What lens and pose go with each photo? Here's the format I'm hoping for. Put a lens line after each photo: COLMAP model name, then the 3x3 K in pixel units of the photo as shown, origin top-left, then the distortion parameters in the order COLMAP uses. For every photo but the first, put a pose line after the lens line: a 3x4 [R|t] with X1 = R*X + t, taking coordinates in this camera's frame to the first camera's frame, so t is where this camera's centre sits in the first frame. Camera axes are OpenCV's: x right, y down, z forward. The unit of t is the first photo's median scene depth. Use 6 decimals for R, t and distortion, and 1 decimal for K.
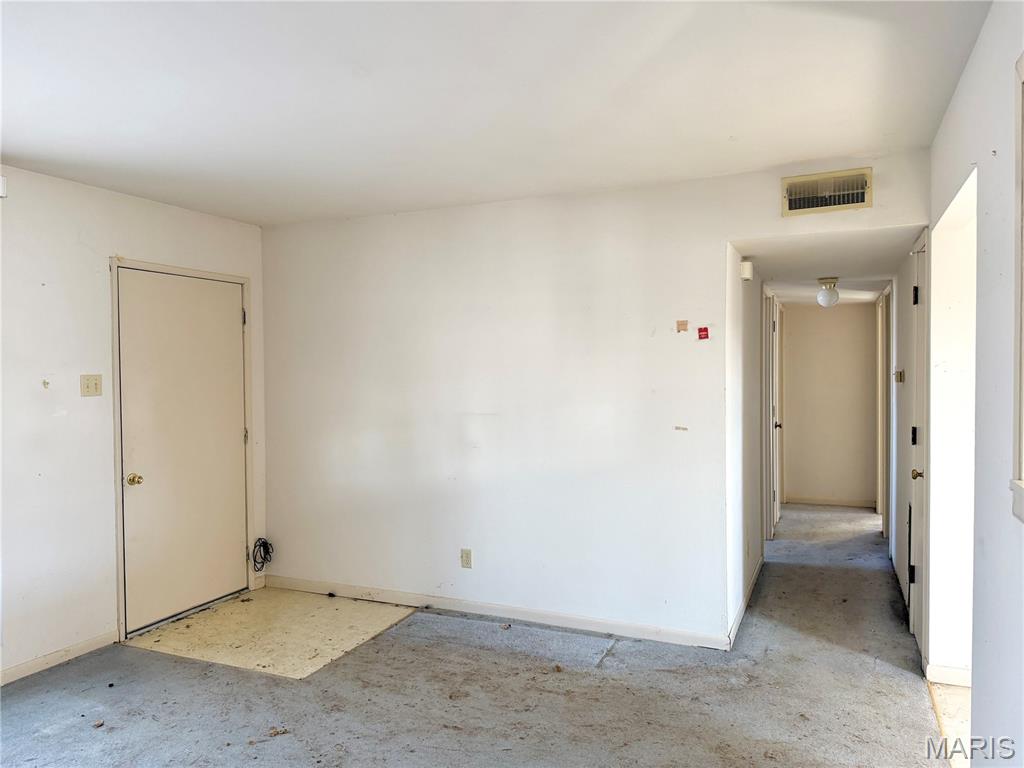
lens RADIAL K [[714.8, 0, 486.4], [0, 714.8, 392.6], [0, 0, 1]] dist [0.051725, -0.066211]
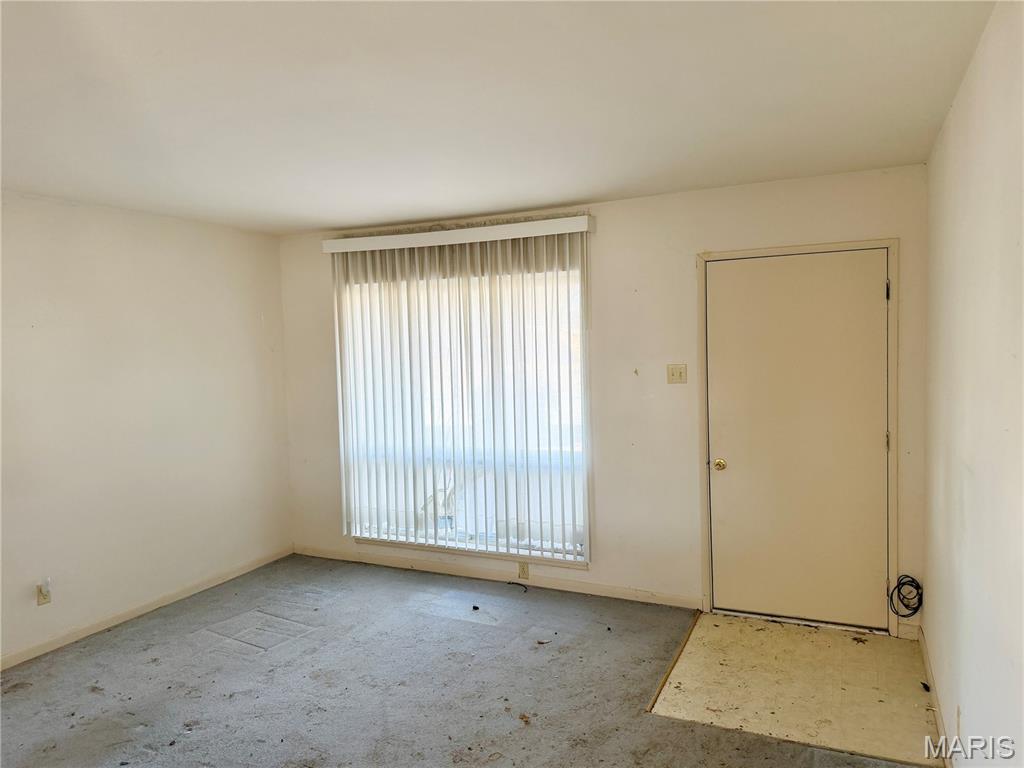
lens RADIAL K [[714.8, 0, 515.4], [0, 714.8, 389.8], [0, 0, 1]] dist [0.051725, -0.066211]
pose [[0.017162, 0.086123, -0.996137, 0.544171], [-0.000979, 0.996284, 0.086118, -0.079591], [0.999852, -0.000503, 0.017182, 0.714694]]
